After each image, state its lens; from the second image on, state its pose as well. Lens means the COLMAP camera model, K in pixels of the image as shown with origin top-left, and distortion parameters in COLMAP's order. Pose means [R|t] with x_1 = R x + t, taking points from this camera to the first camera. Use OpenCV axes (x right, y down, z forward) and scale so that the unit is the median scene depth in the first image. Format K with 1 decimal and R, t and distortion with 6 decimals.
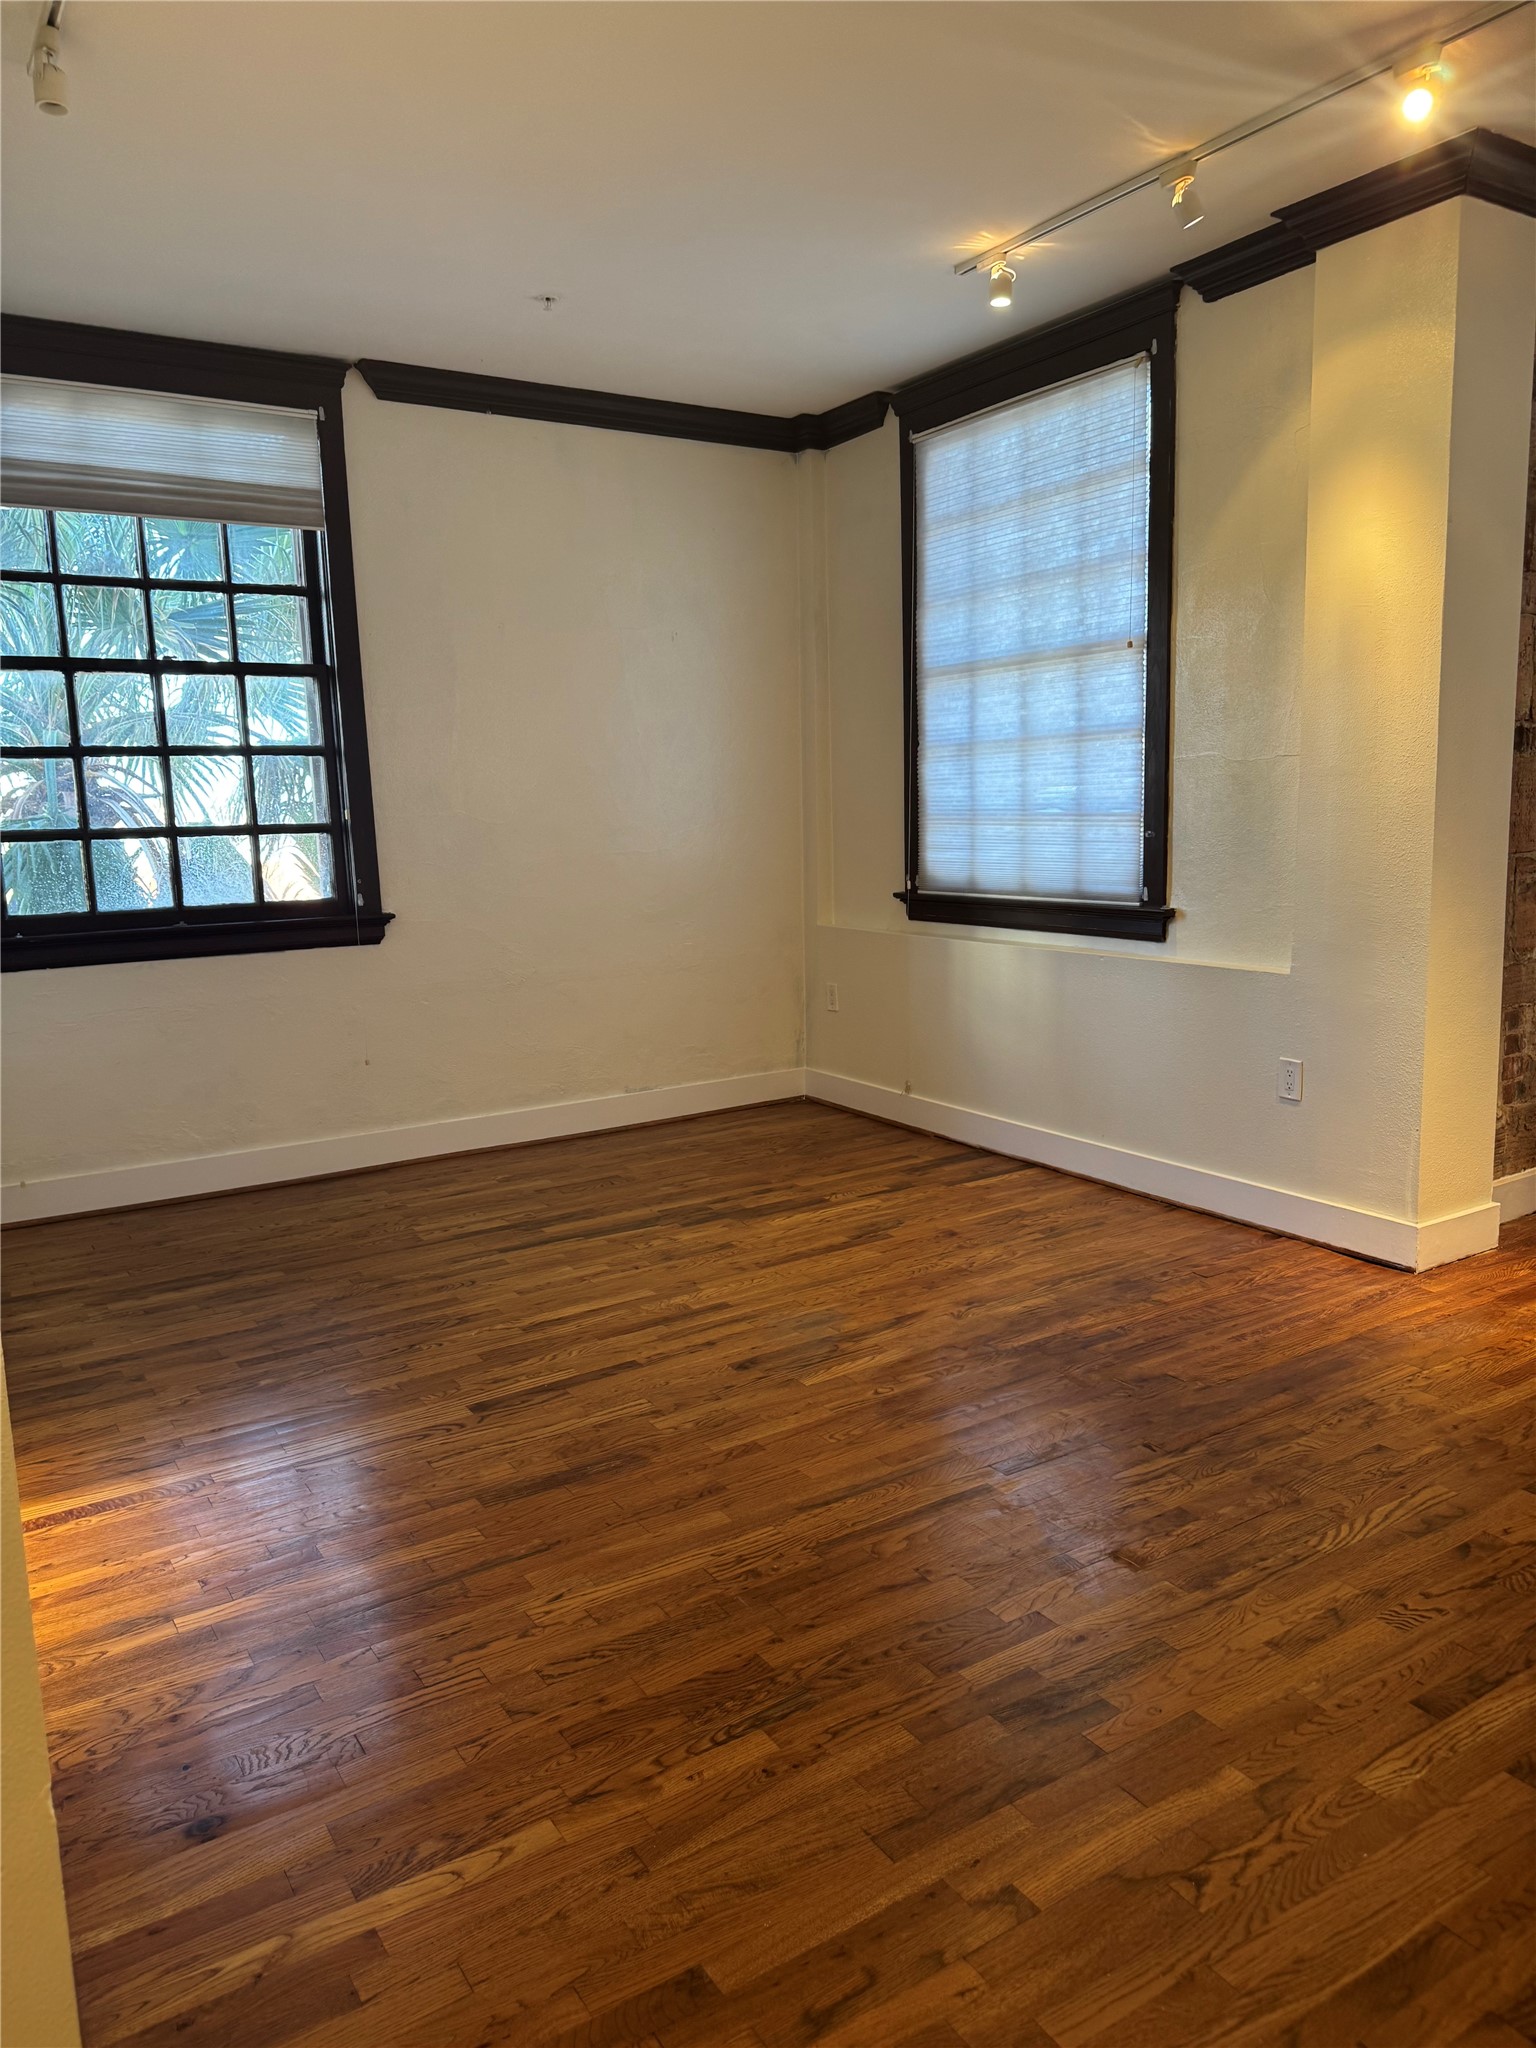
lens RADIAL K [[1427.9, 0, 764.8], [0, 1427.9, 1022.1], [0, 0, 1]] dist [0.147435, -0.240768]
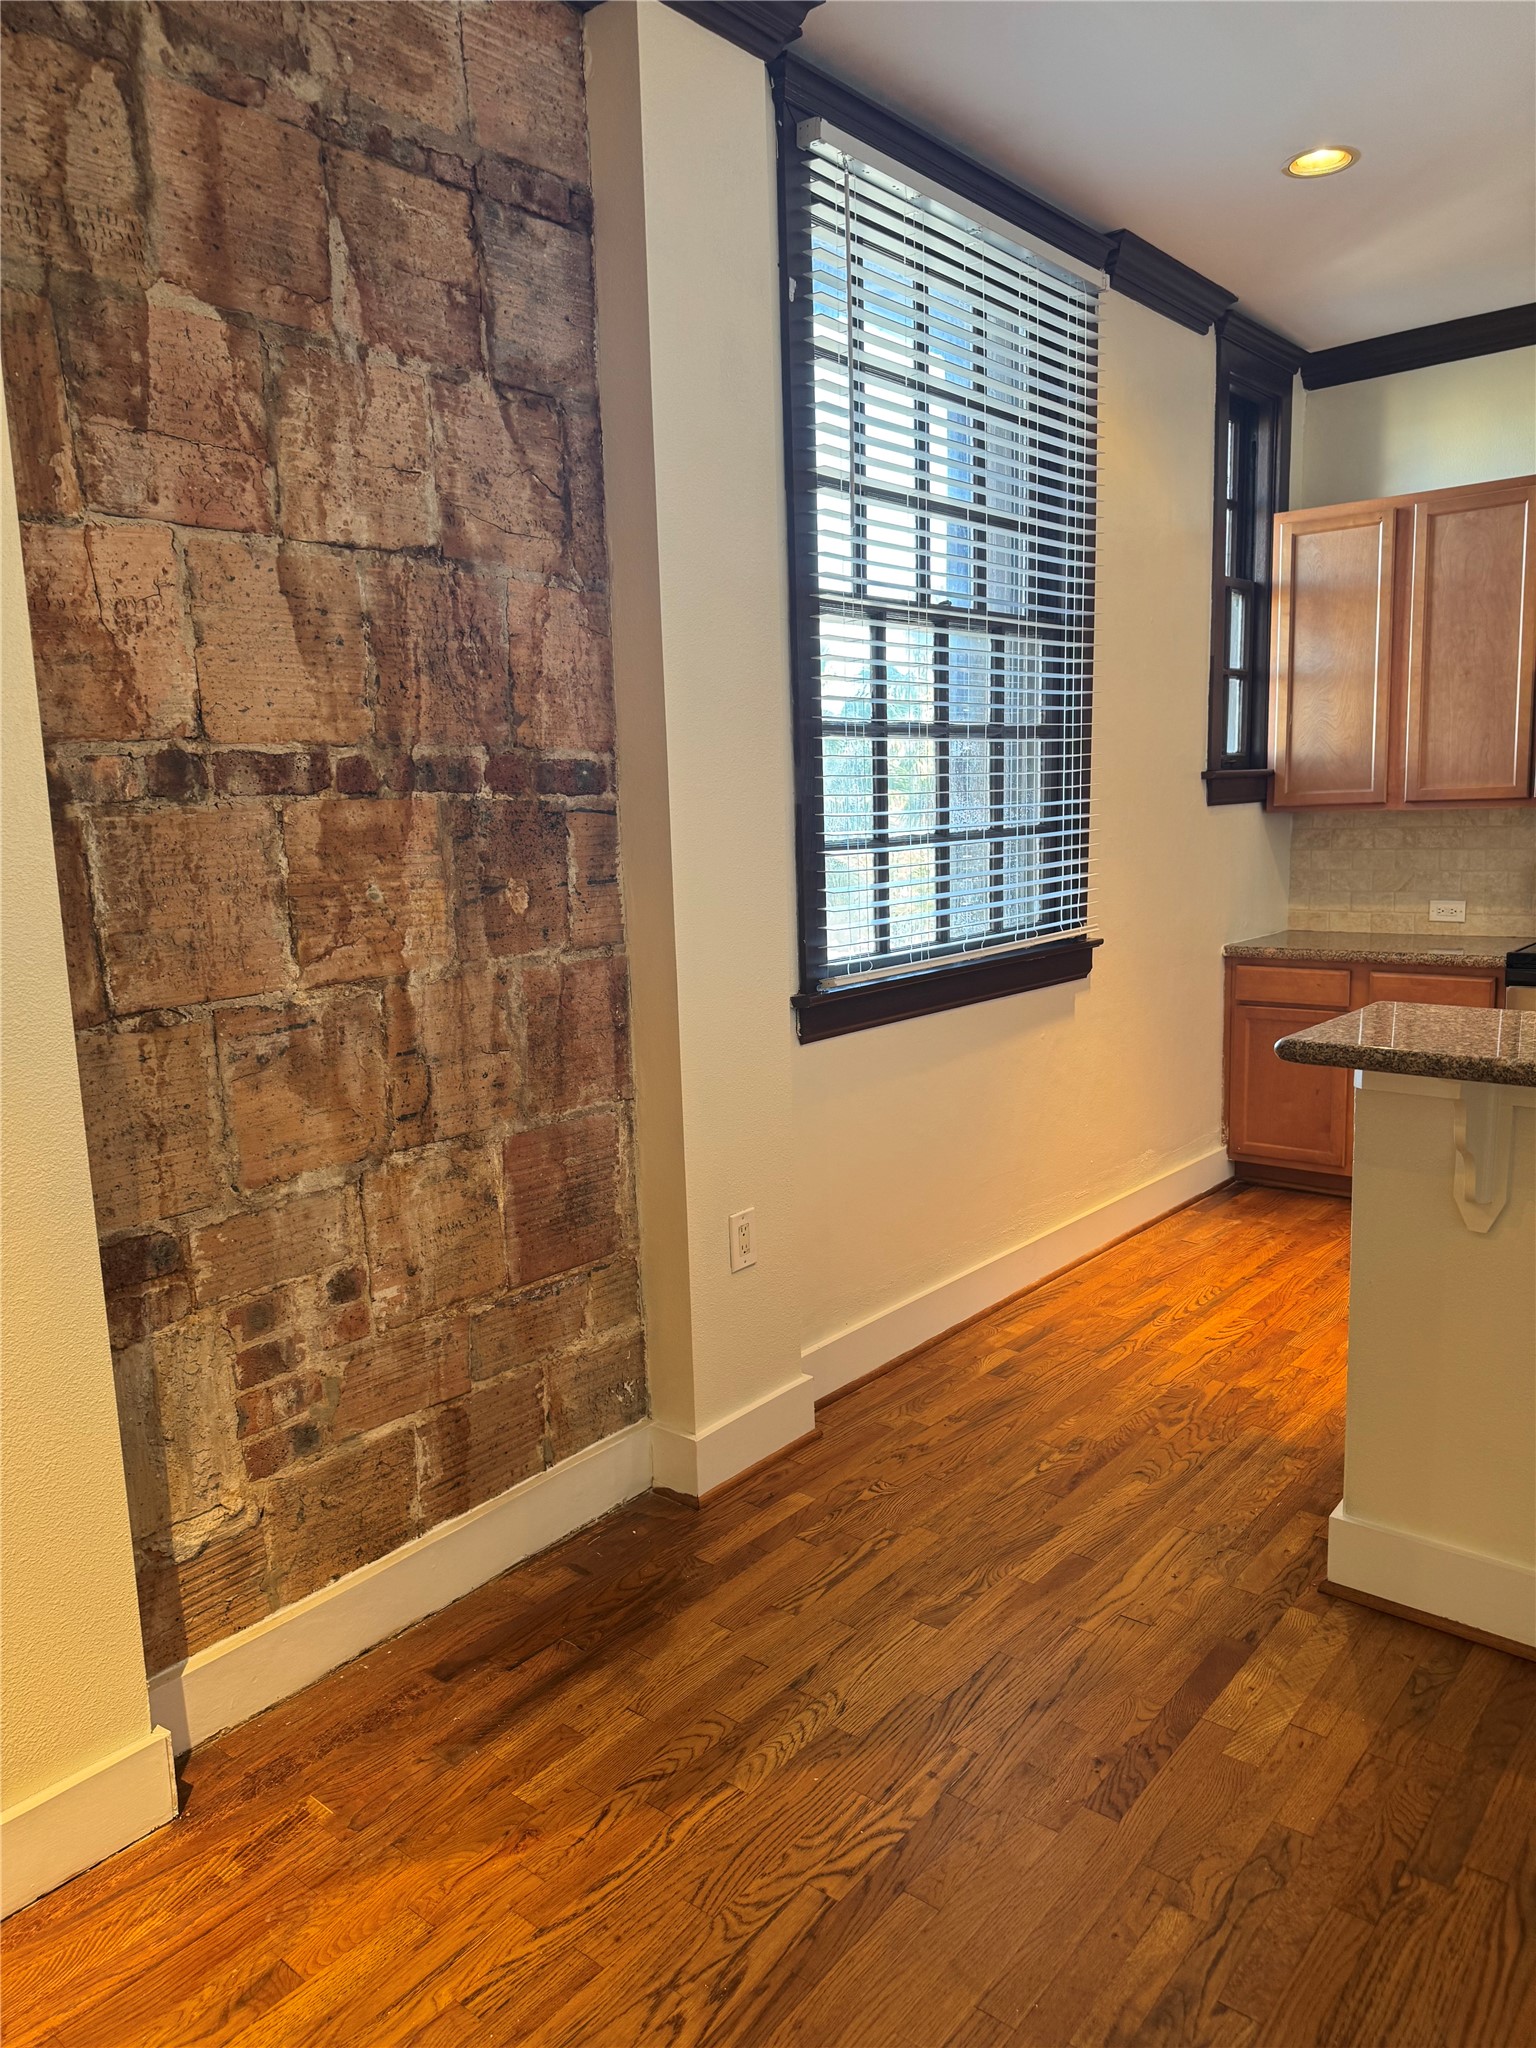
lens RADIAL K [[1442.5, 0, 770.7], [0, 1442.5, 1025.0], [0, 0, 1]] dist [0.074462, -0.093924]
pose [[0.949877, -0.051488, 0.308353, 0.568953], [0.053631, 0.998560, 0.001529, -0.102664], [-0.307988, 0.015085, 0.951271, 0.484436]]
